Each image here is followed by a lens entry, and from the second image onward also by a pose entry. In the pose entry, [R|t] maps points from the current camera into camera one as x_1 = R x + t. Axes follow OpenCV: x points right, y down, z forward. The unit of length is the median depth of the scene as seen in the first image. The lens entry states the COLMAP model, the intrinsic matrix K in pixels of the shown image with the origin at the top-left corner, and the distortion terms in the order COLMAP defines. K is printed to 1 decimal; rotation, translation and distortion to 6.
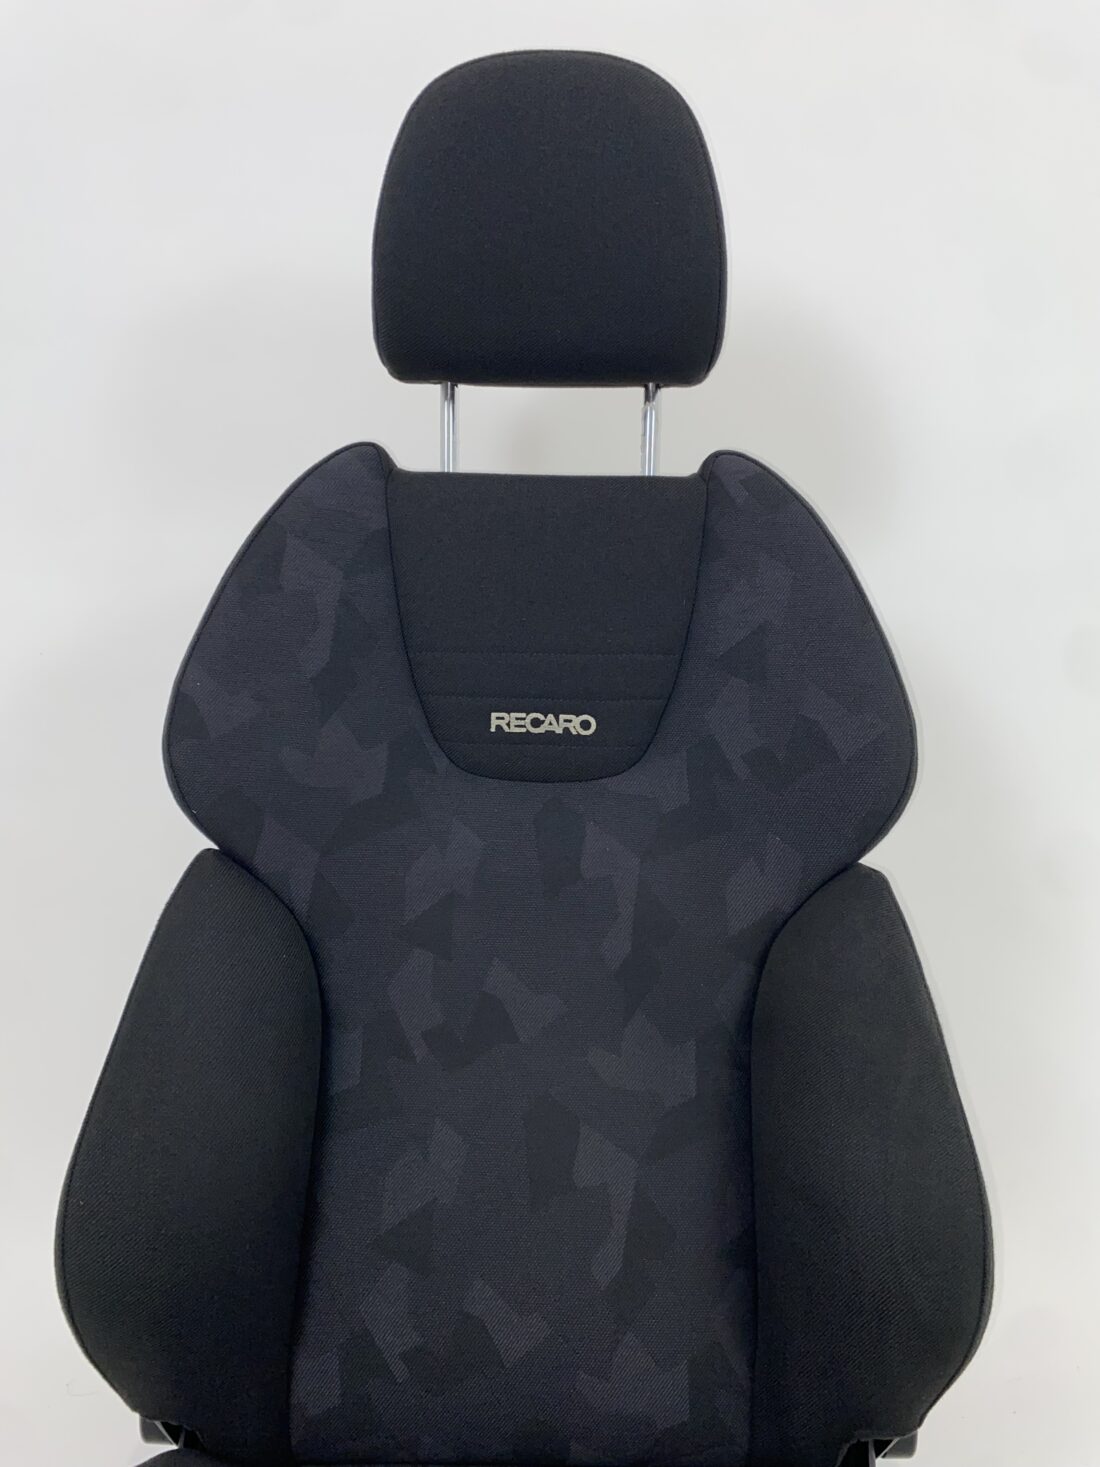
lens RADIAL K [[1138.2, 0, 561.8], [0, 1138.2, 686.3], [0, 0, 1]] dist [0.009845, 0.001791]
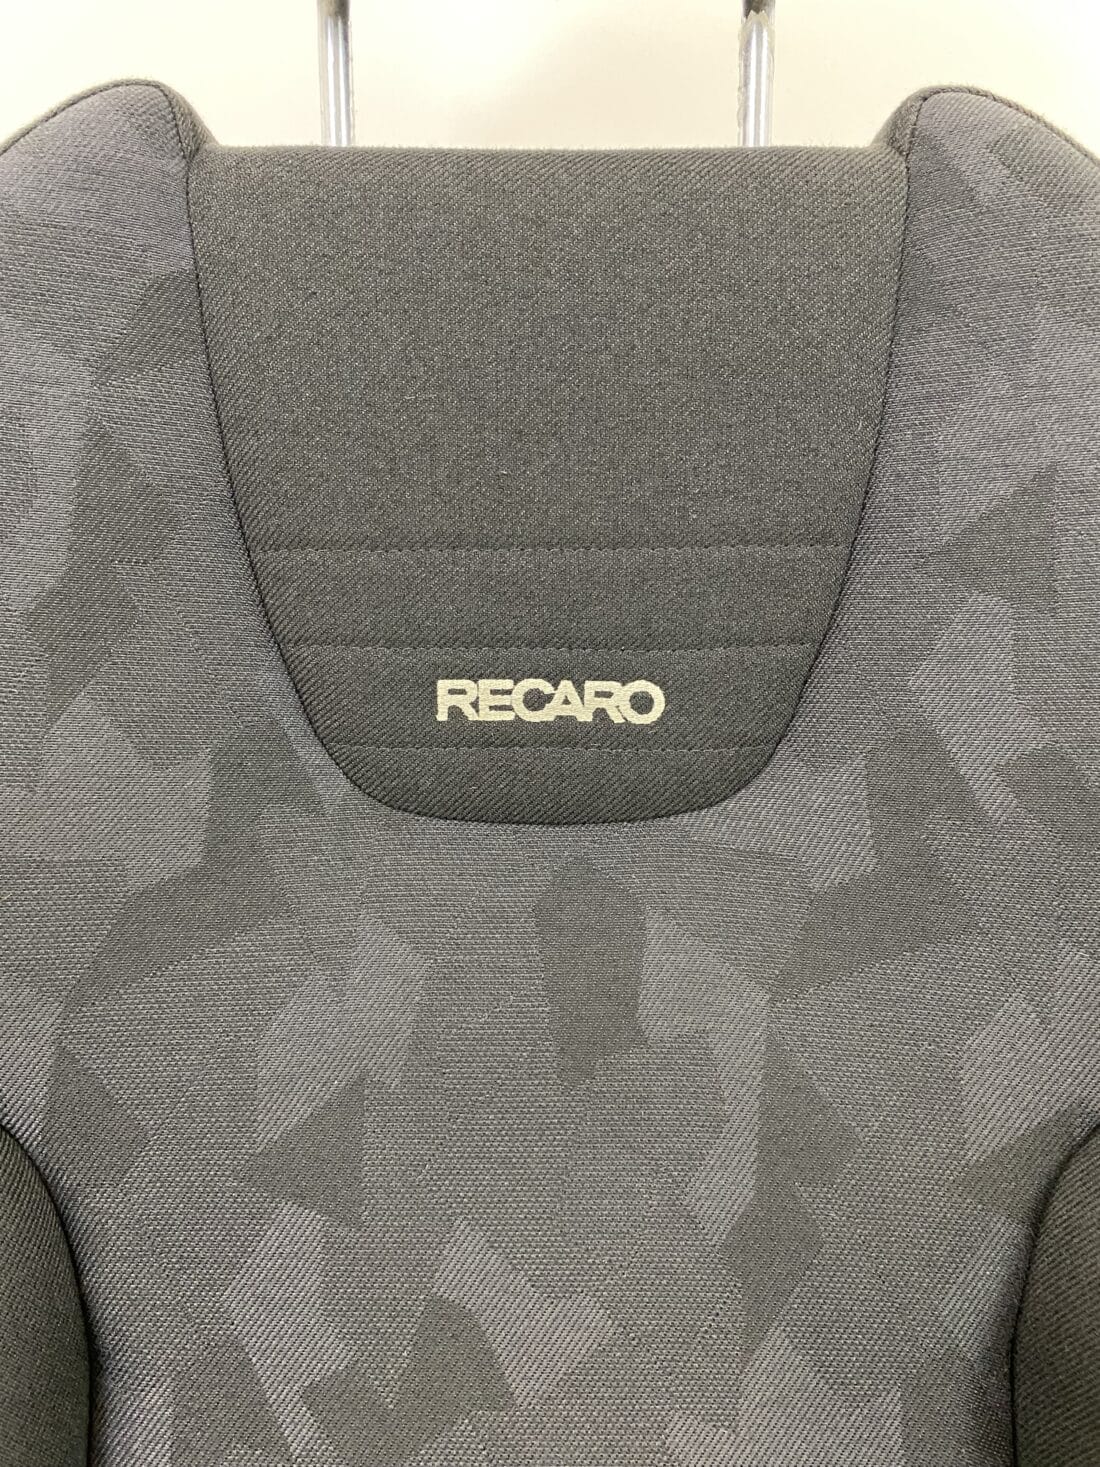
lens RADIAL K [[1097.2, 0, 550.0], [0, 1097.2, 733.5], [0, 0, 1]] dist [0.004865, 0.000654]
pose [[0.999783, -0.020349, 0.004477, -0.018892], [0.019794, 0.994705, 0.100844, 0.000712], [-0.006505, -0.100734, 0.994892, 0.555939]]
